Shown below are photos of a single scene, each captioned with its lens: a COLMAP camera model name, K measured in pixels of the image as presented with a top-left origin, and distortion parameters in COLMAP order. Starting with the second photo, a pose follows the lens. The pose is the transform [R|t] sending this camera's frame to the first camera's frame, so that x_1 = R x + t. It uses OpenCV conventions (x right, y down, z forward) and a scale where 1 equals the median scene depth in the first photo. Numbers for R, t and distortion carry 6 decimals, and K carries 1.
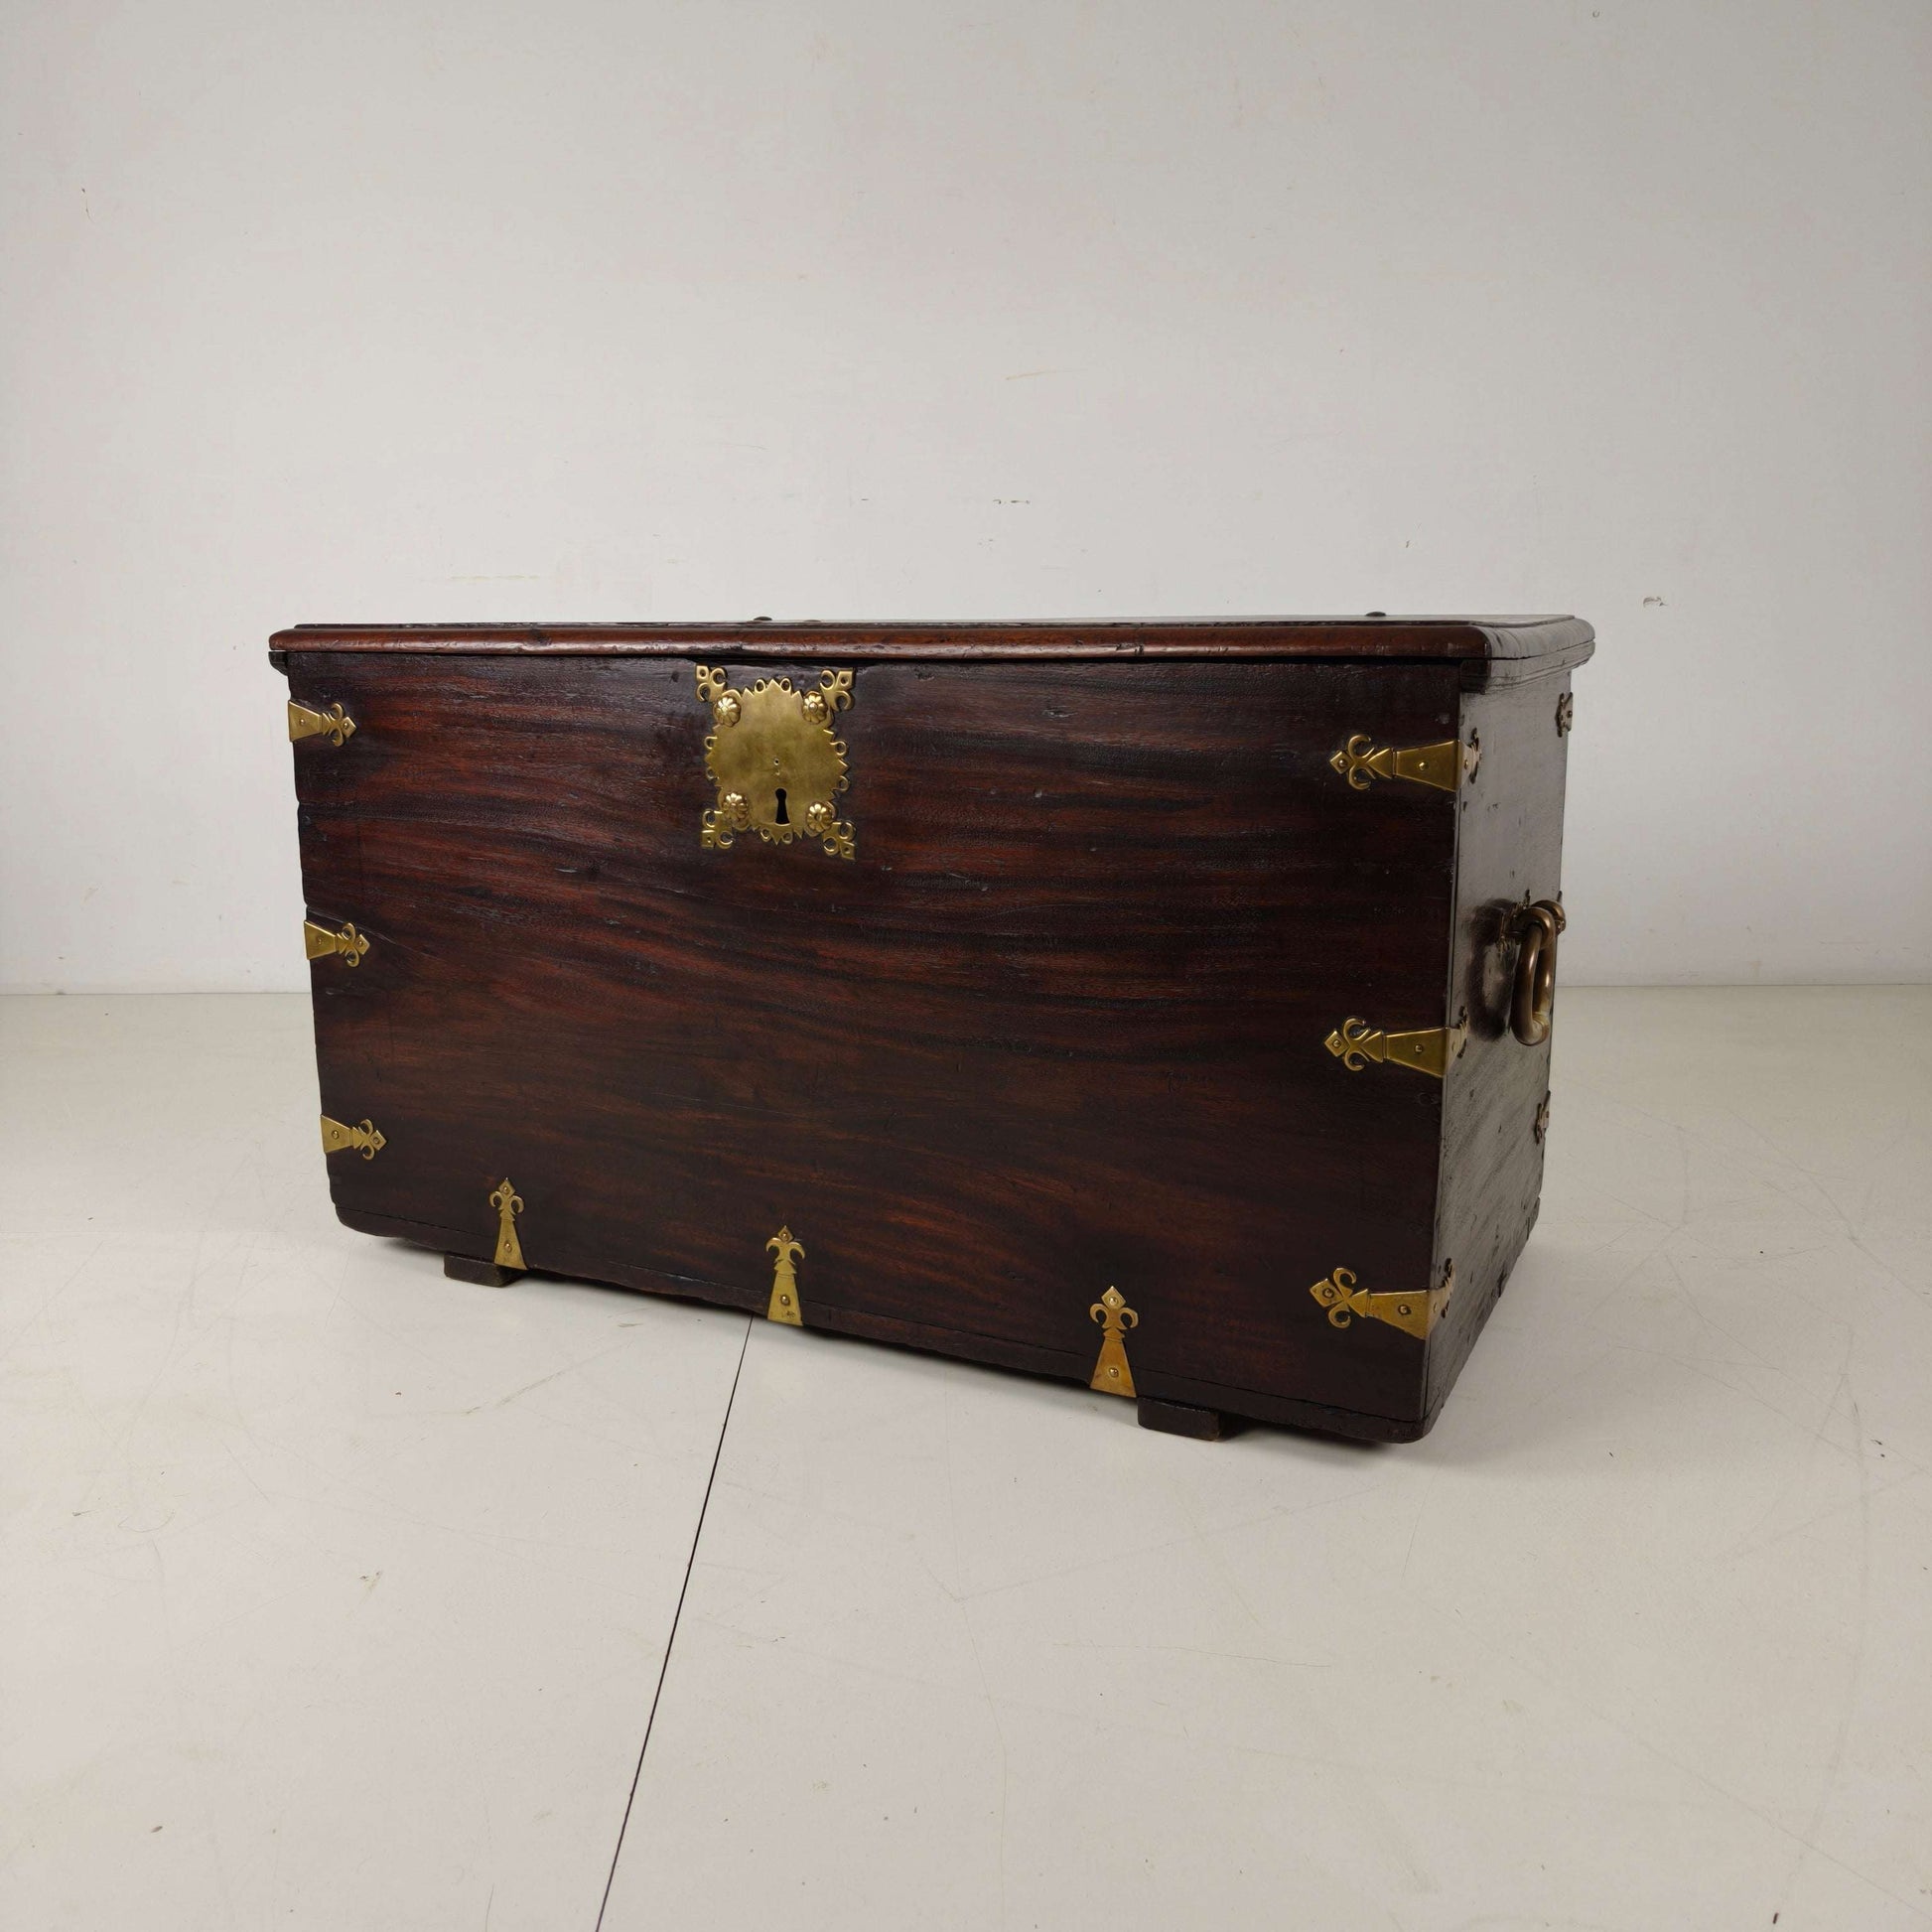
lens RADIAL K [[1761.1, 0, 942.3], [0, 1761.1, 977.9], [0, 0, 1]] dist [0.017907, 0.000000]
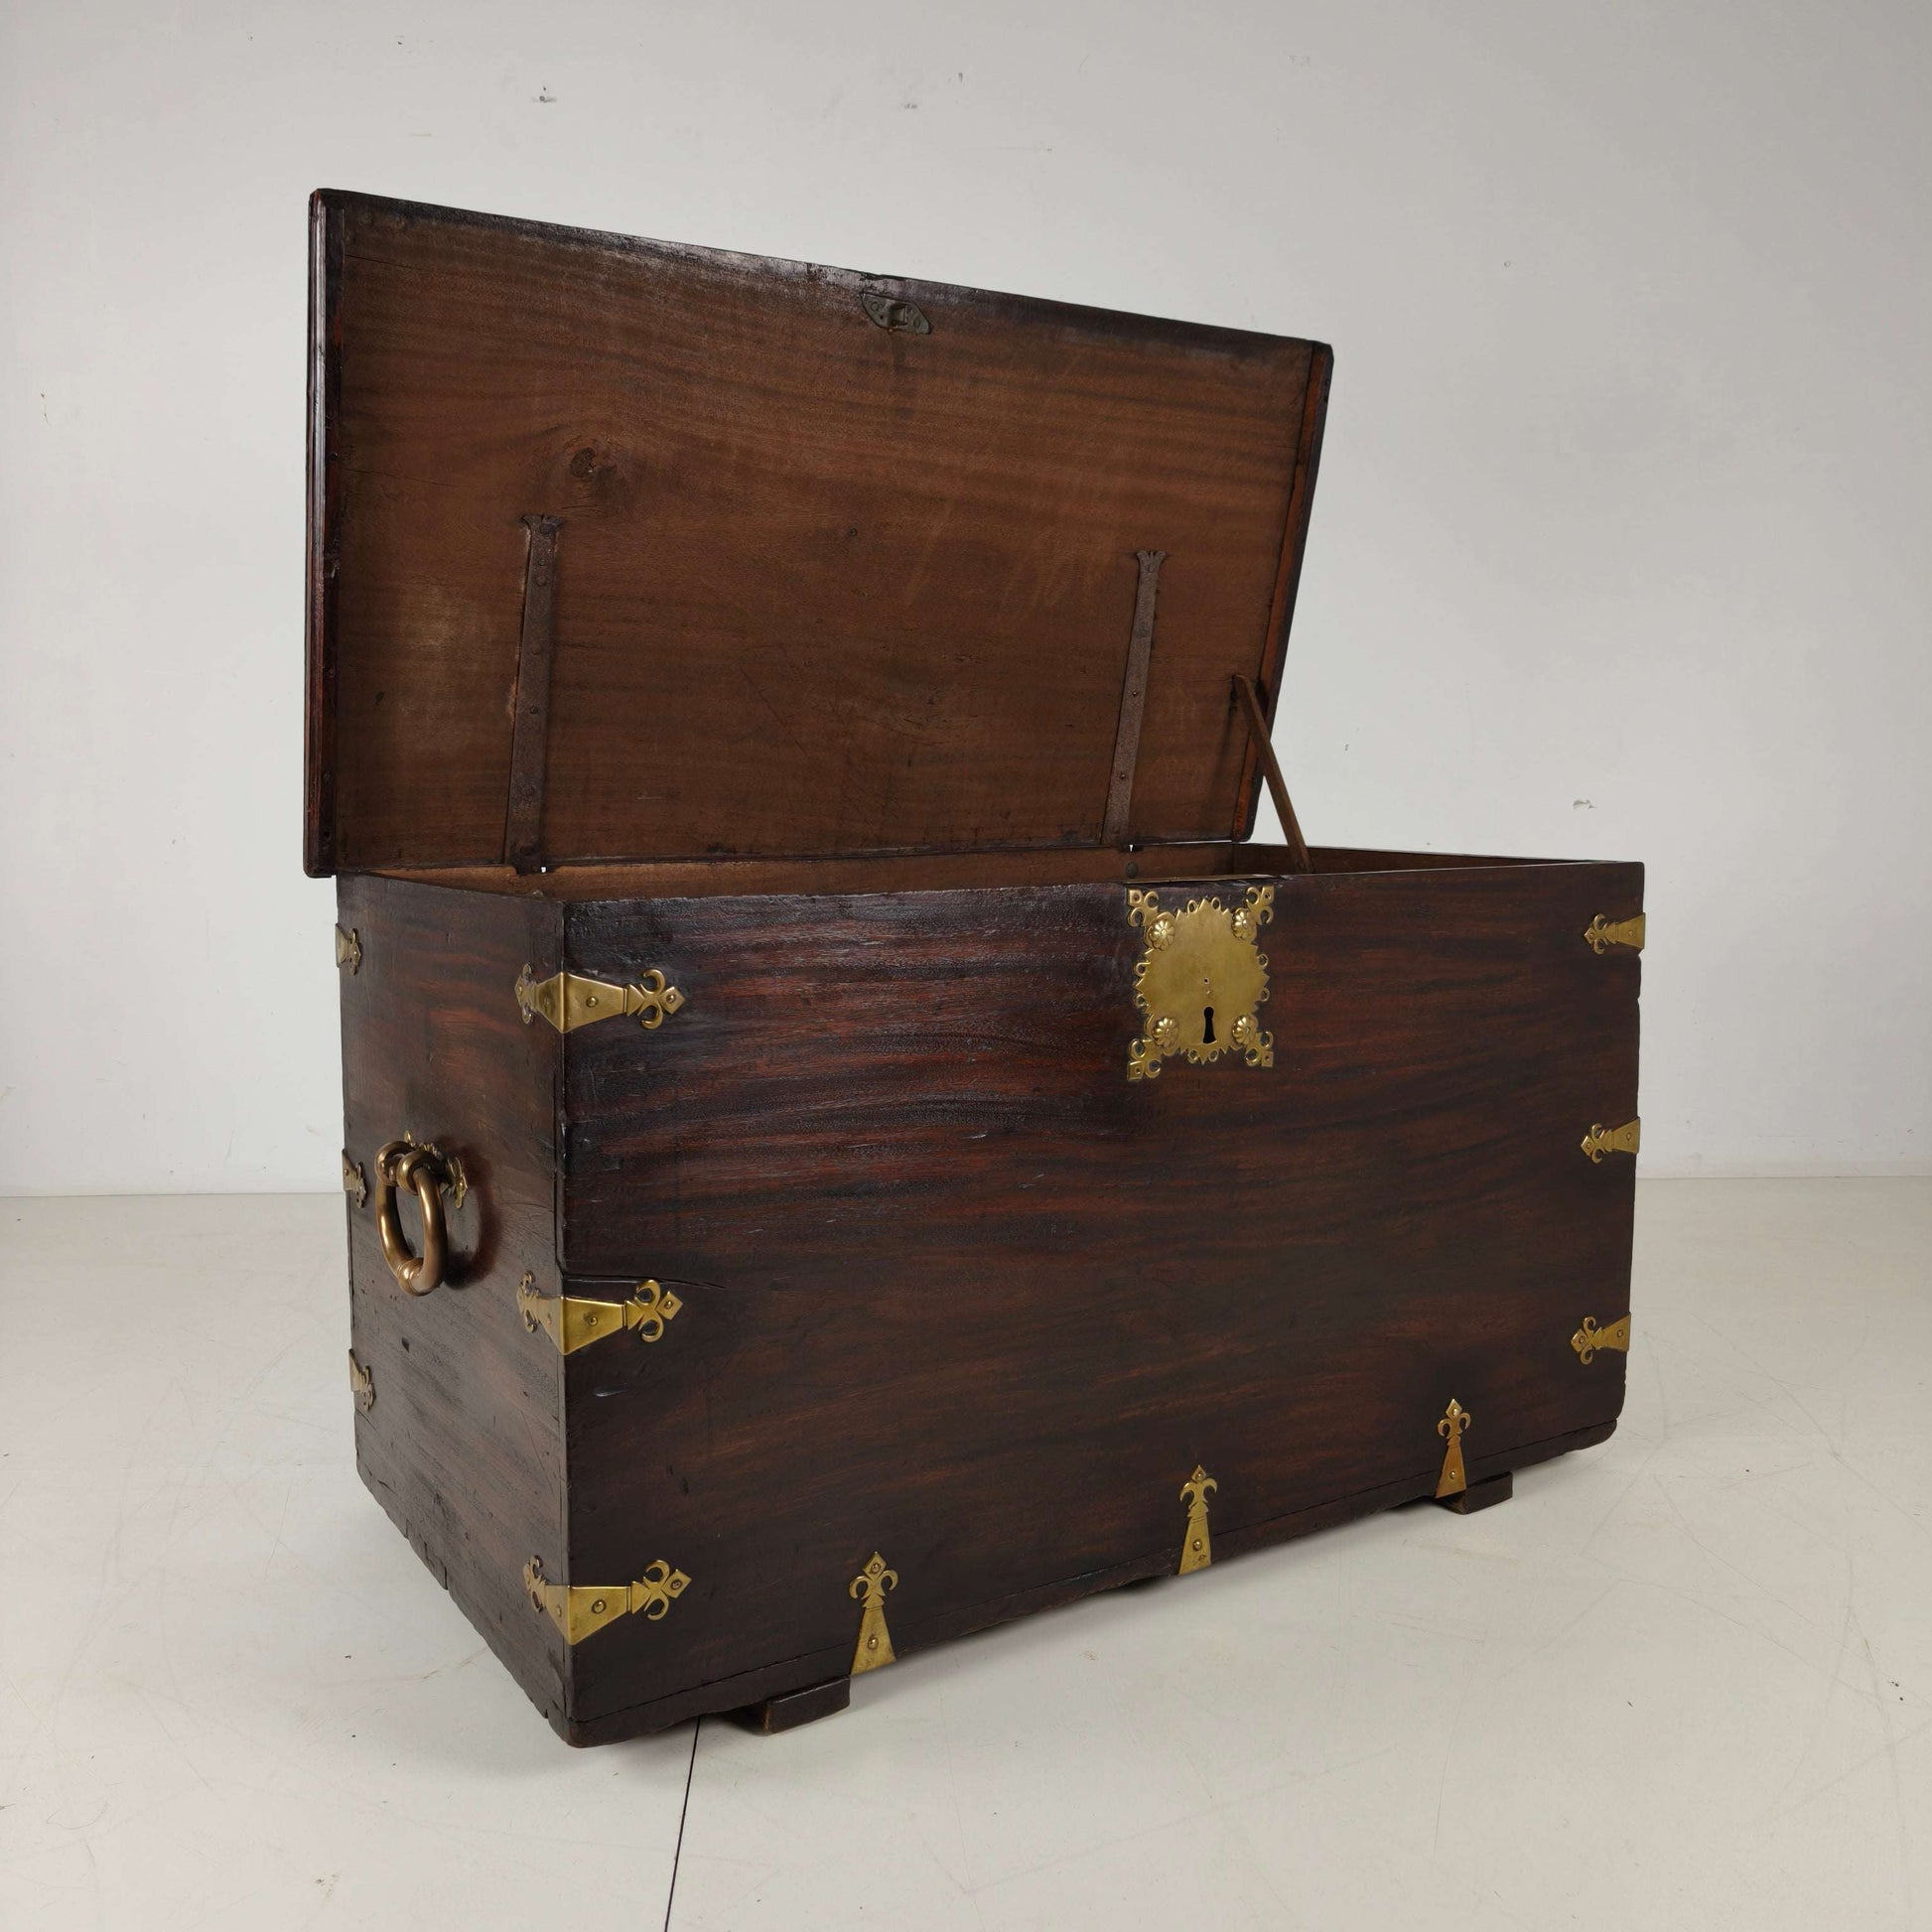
lens RADIAL K [[1761.1, 0, 949.1], [0, 1761.1, 947.5], [0, 0, 1]] dist [0.017907, 0.000000]
pose [[0.515558, -0.074300, 0.853627, -0.992567], [0.177553, 0.983874, -0.021598, -0.143256], [-0.838257, 0.162699, 0.520437, 0.595293]]
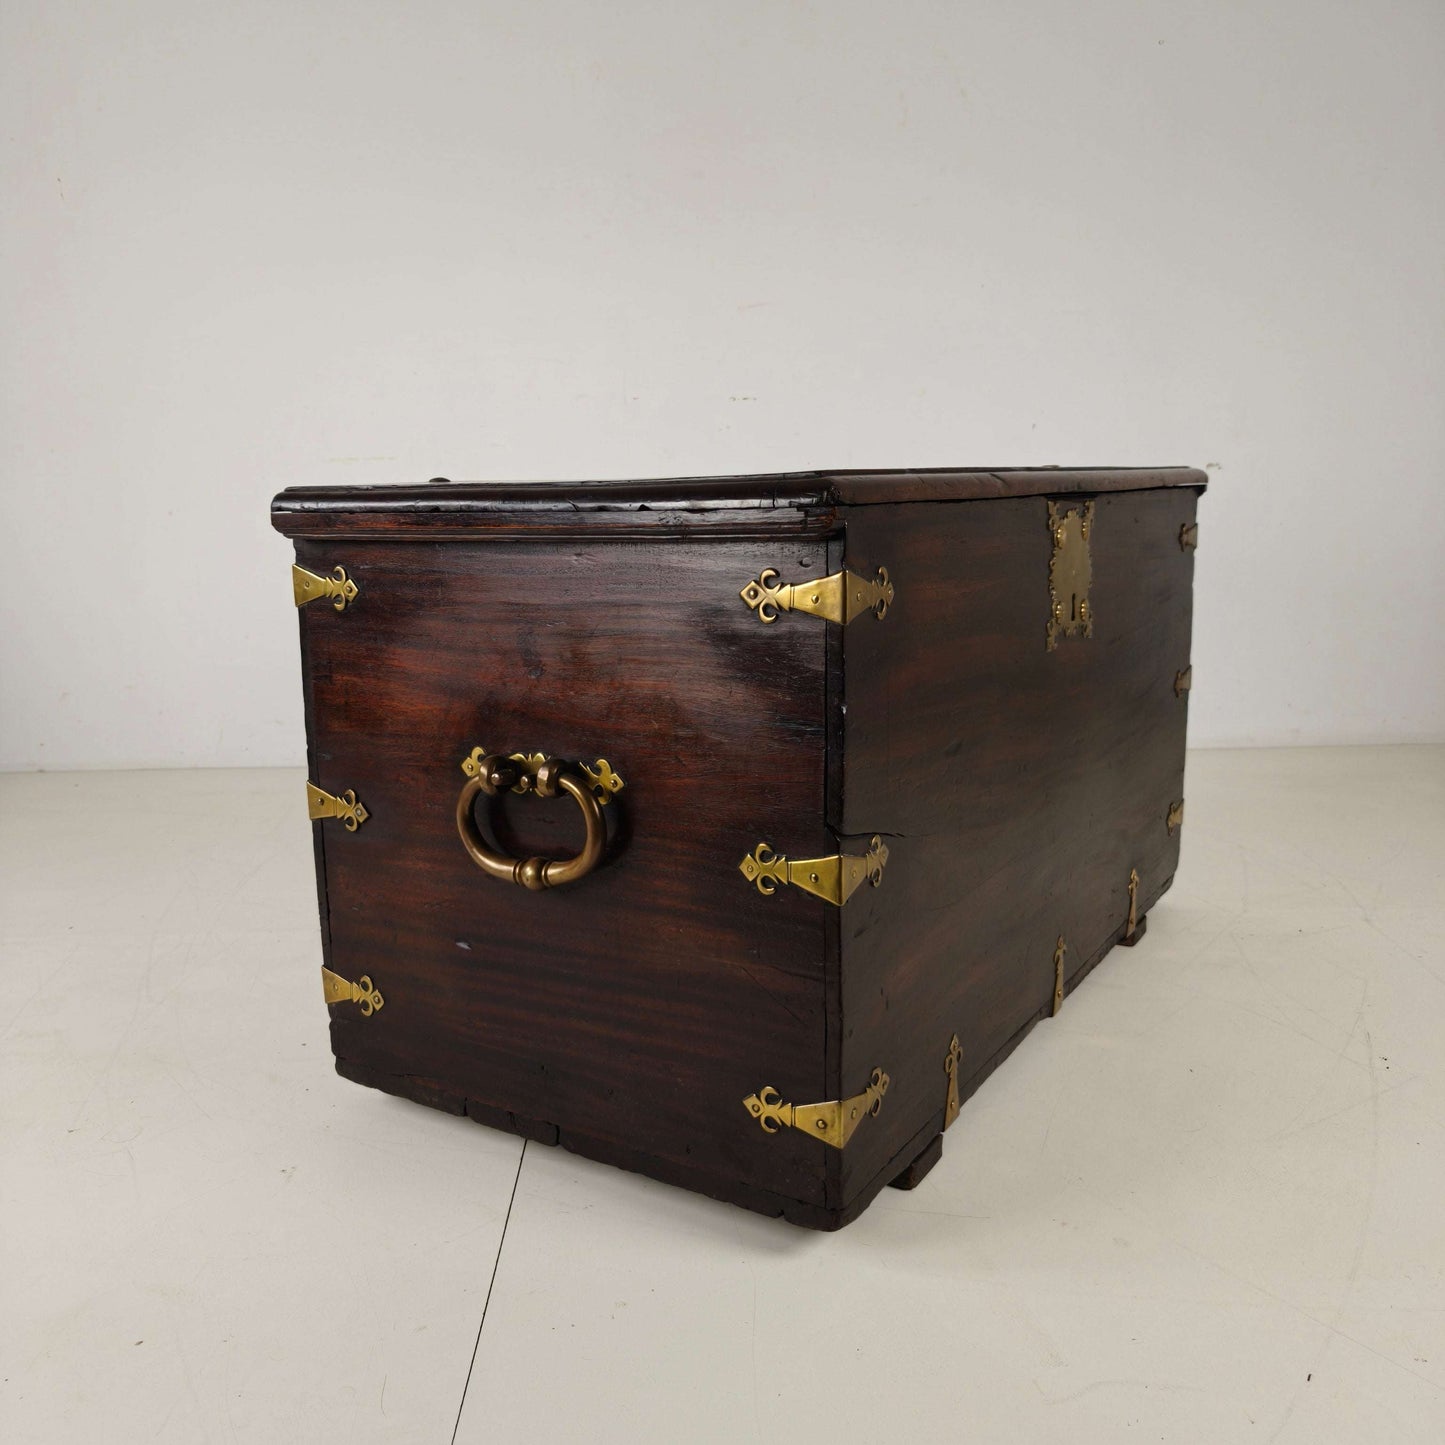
lens RADIAL K [[1317.2, 0, 700.5], [0, 1317.2, 695.7], [0, 0, 1]] dist [0.017907, 0.000000]
pose [[0.108413, -0.160297, 0.981097, -1.077605], [0.219381, 0.966440, 0.133660, -0.222814], [-0.969597, 0.200744, 0.139941, 1.131387]]
